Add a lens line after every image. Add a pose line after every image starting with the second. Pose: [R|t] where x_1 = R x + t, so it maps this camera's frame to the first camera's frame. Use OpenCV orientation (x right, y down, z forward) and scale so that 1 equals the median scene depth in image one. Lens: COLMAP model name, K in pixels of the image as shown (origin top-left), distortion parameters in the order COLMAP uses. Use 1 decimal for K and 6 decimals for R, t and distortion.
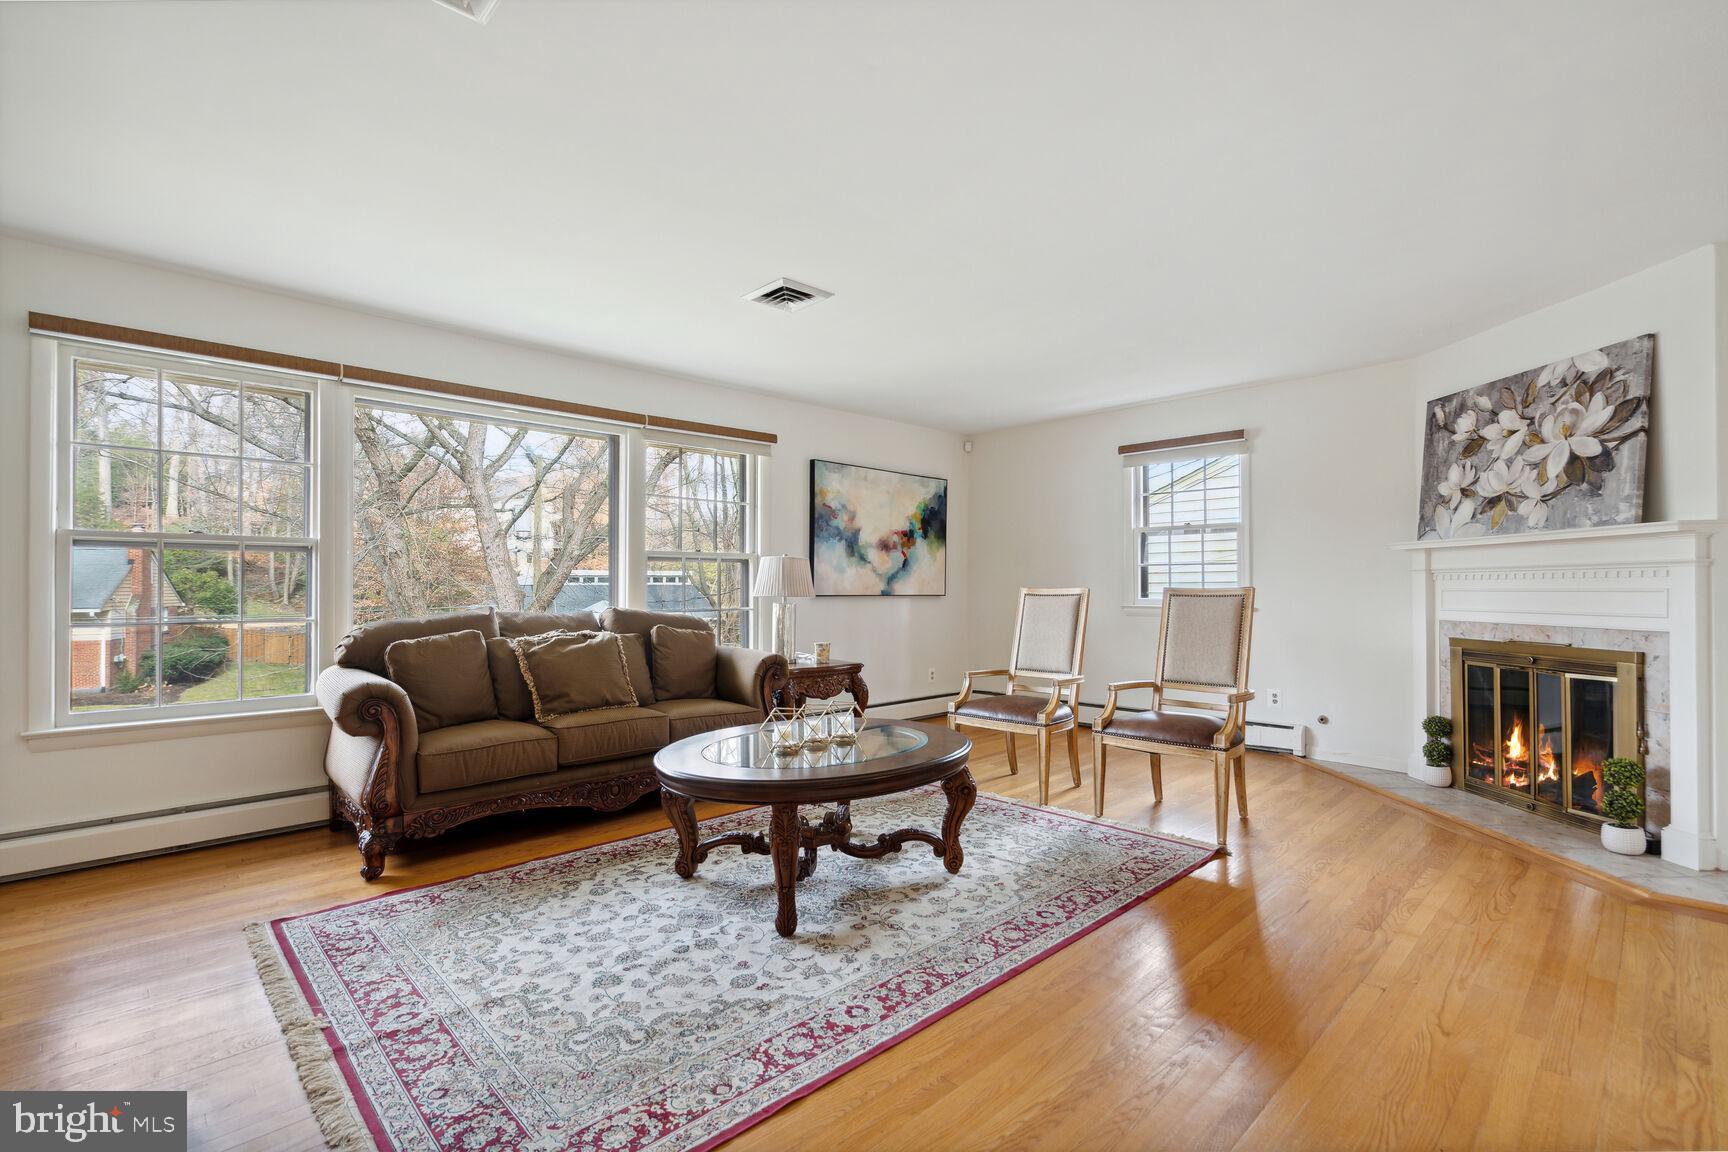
lens RADIAL K [[793.9, 0, 867.8], [0, 793.9, 576.7], [0, 0, 1]] dist [0.000492, -0.000099]
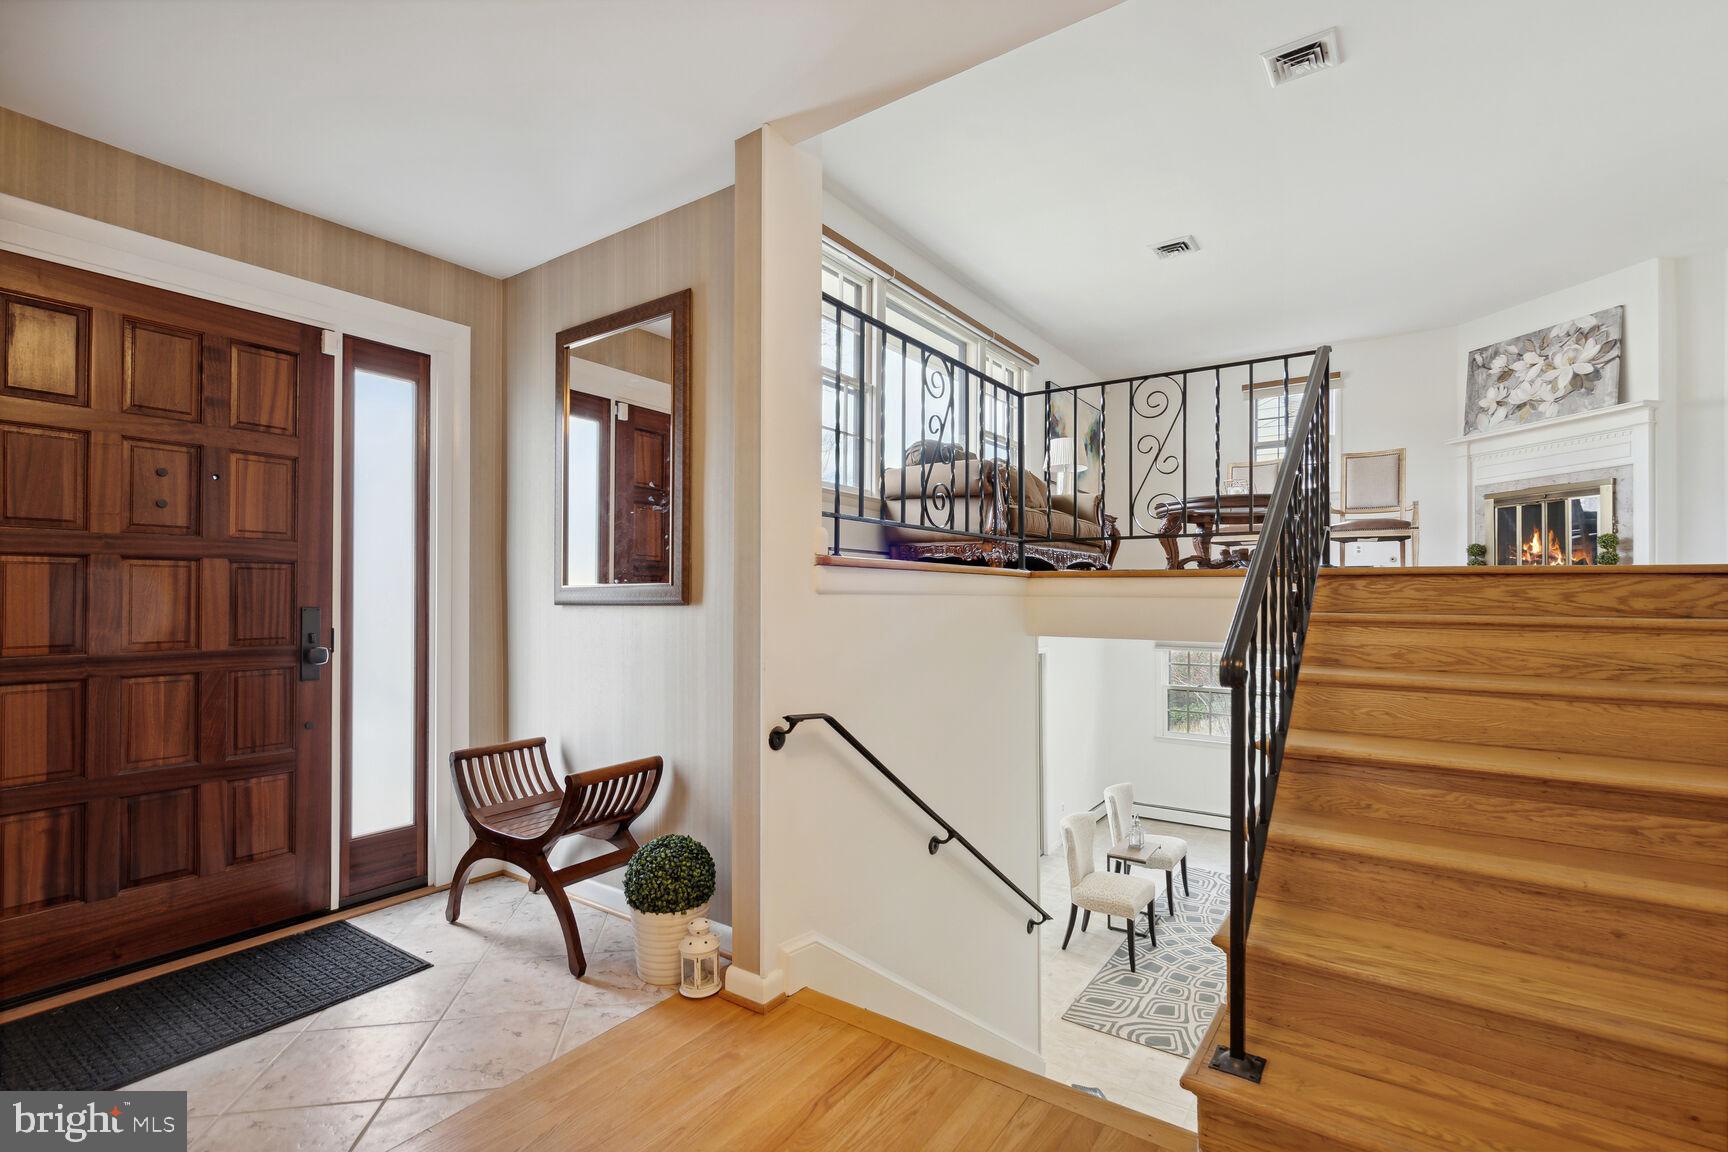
lens RADIAL K [[793.9, 0, 857.5], [0, 793.9, 586.9], [0, 0, 1]] dist [0.000492, -0.000099]
pose [[0.982580, 0.005518, 0.185760, -0.982817], [-0.004947, 0.999982, -0.003538, 0.324952], [-0.185776, 0.002558, 0.982589, -0.437602]]
